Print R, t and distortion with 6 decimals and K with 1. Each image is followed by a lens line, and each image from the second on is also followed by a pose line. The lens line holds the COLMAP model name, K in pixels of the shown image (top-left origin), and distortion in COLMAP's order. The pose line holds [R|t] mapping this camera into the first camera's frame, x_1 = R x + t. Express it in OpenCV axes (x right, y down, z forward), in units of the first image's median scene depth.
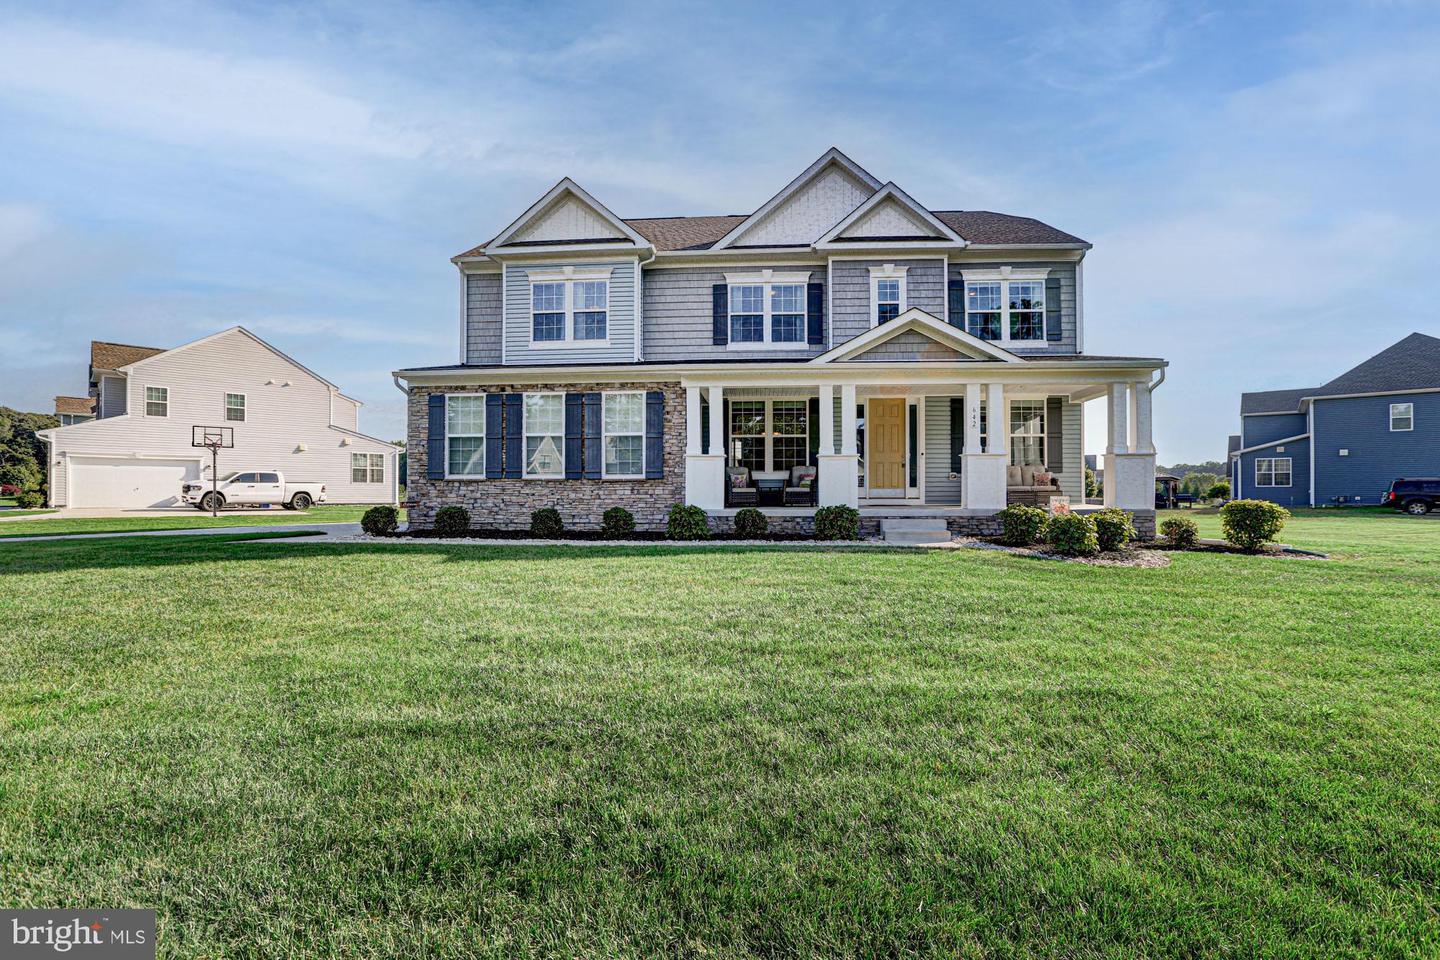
lens RADIAL K [[679.9, 0, 710.8], [0, 679.9, 484.8], [0, 0, 1]] dist [-0.018777, 0.001175]
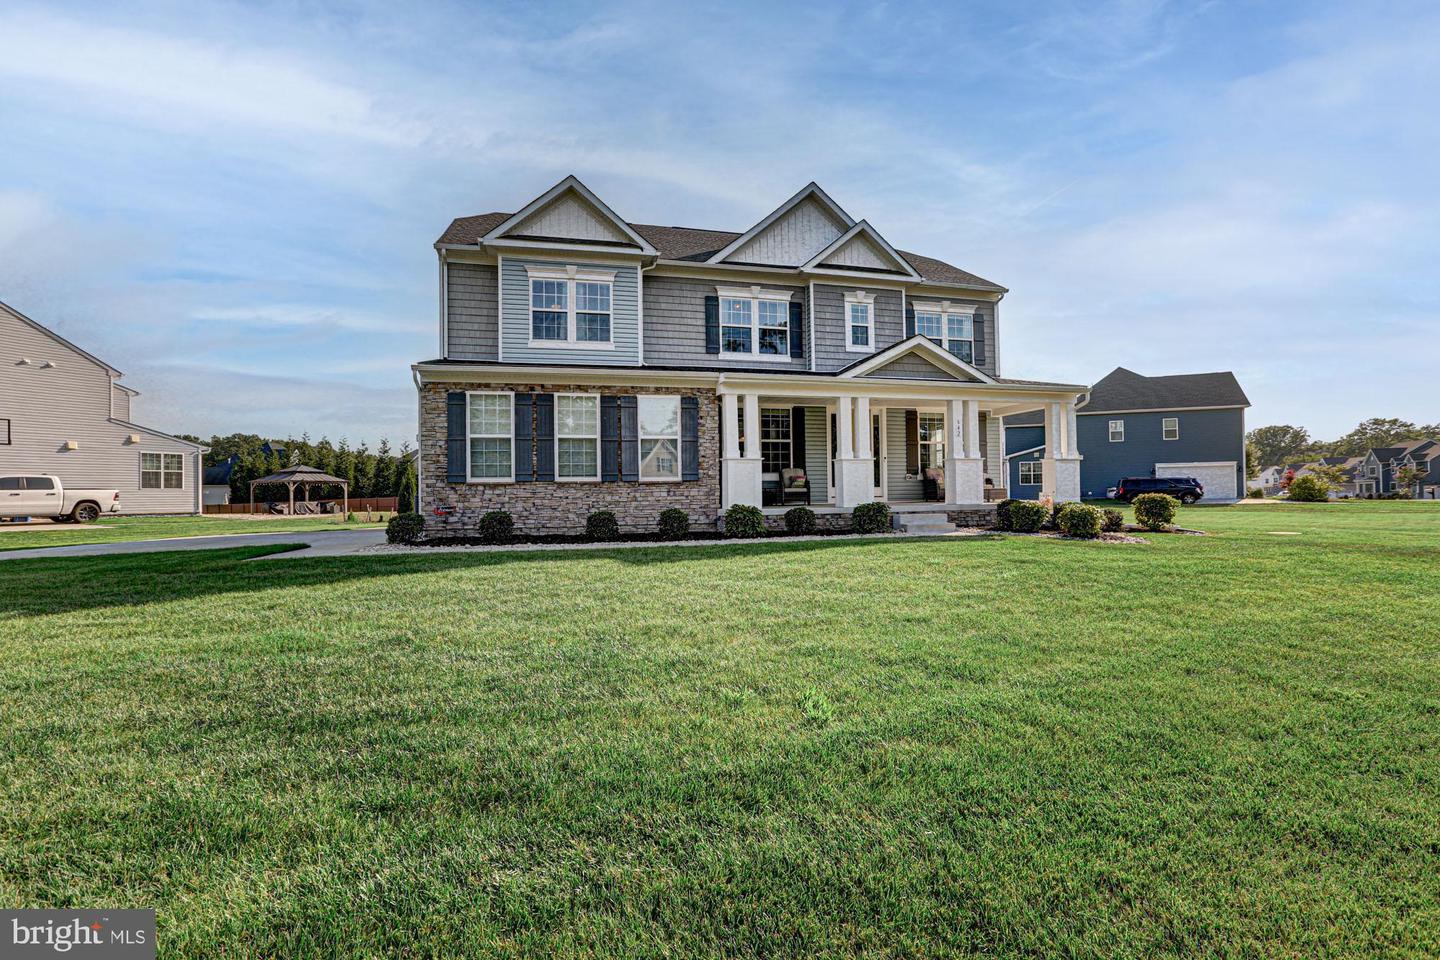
lens RADIAL K [[679.9, 0, 710.8], [0, 679.9, 484.8], [0, 0, 1]] dist [-0.018777, 0.001175]
pose [[0.945701, -0.007638, 0.324947, -0.343047], [0.008785, 0.999959, -0.002064, -0.000251], [-0.324918, 0.004807, 0.945730, 0.005823]]
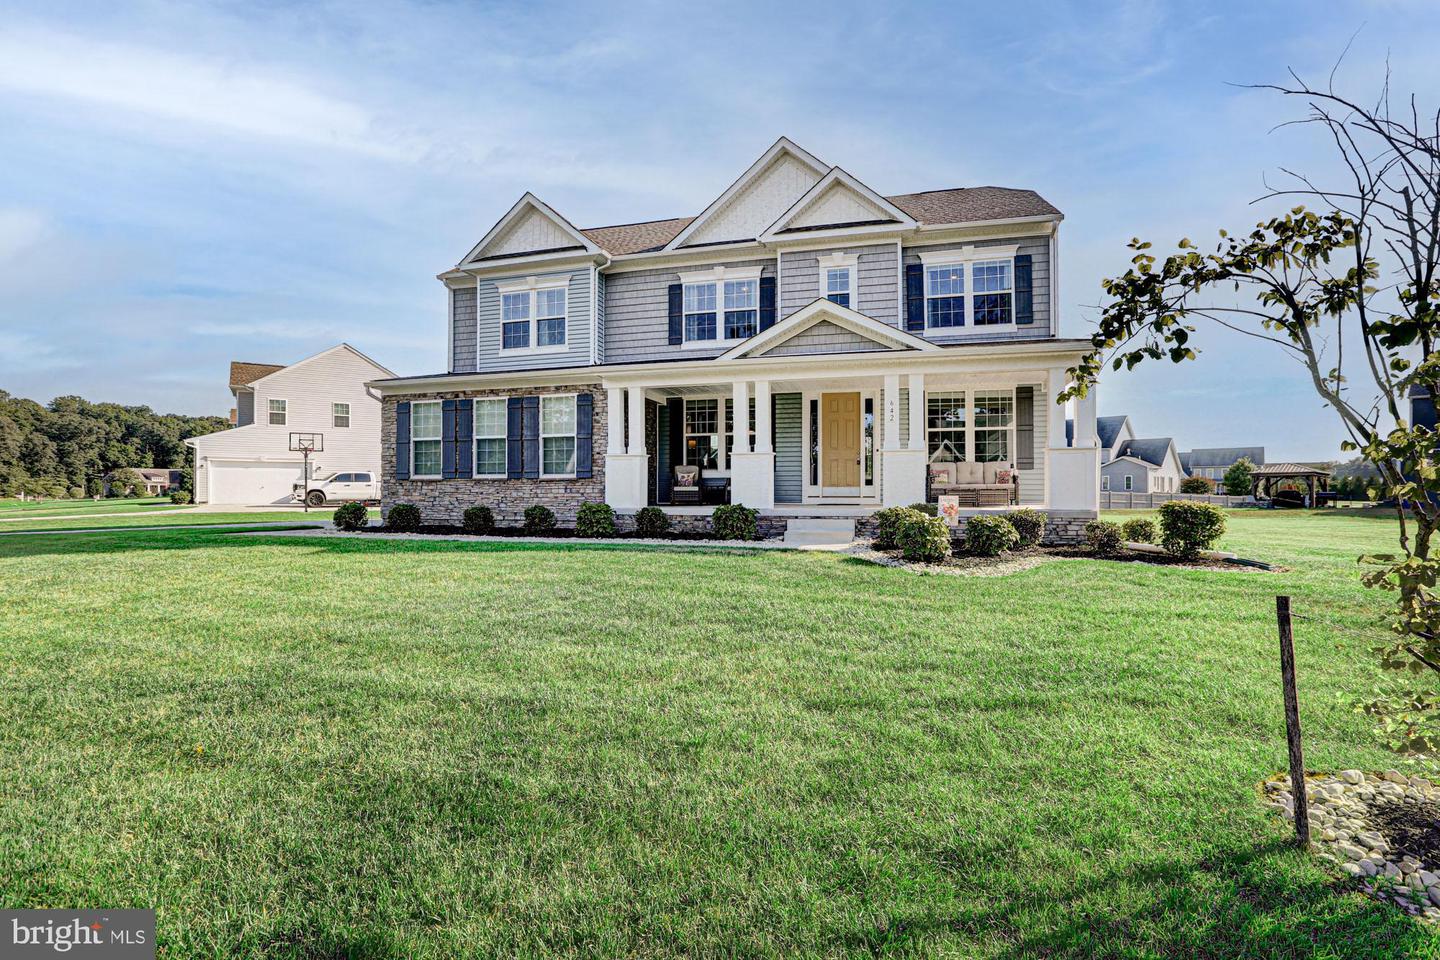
lens RADIAL K [[679.9, 0, 701.7], [0, 679.9, 484.2], [0, 0, 1]] dist [-0.017483, 0.000153]
pose [[0.979204, -0.002598, -0.202862, 0.263882], [0.003270, 0.999990, 0.002979, -0.001766], [0.202852, -0.003580, 0.979203, 0.021317]]
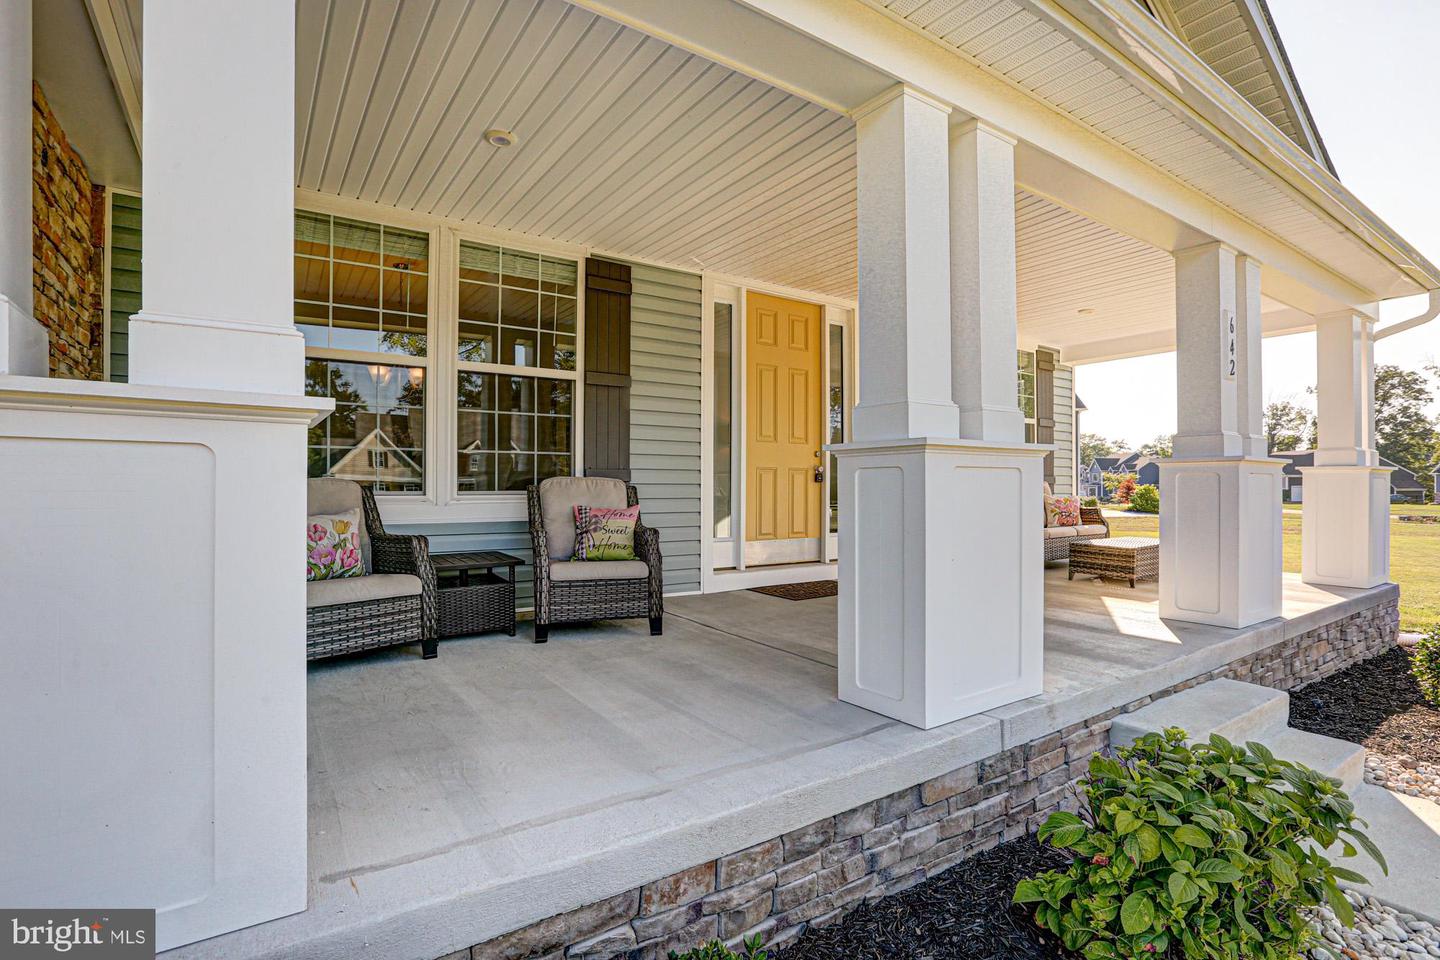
lens RADIAL K [[679.9, 0, 710.8], [0, 679.9, 484.8], [0, 0, 1]] dist [-0.018777, 0.001175]
pose [[0.788063, 0.002518, 0.615589, 0.002134], [-0.005718, 0.999978, 0.003230, -0.025917], [-0.615568, -0.006066, 0.788061, 0.736023]]
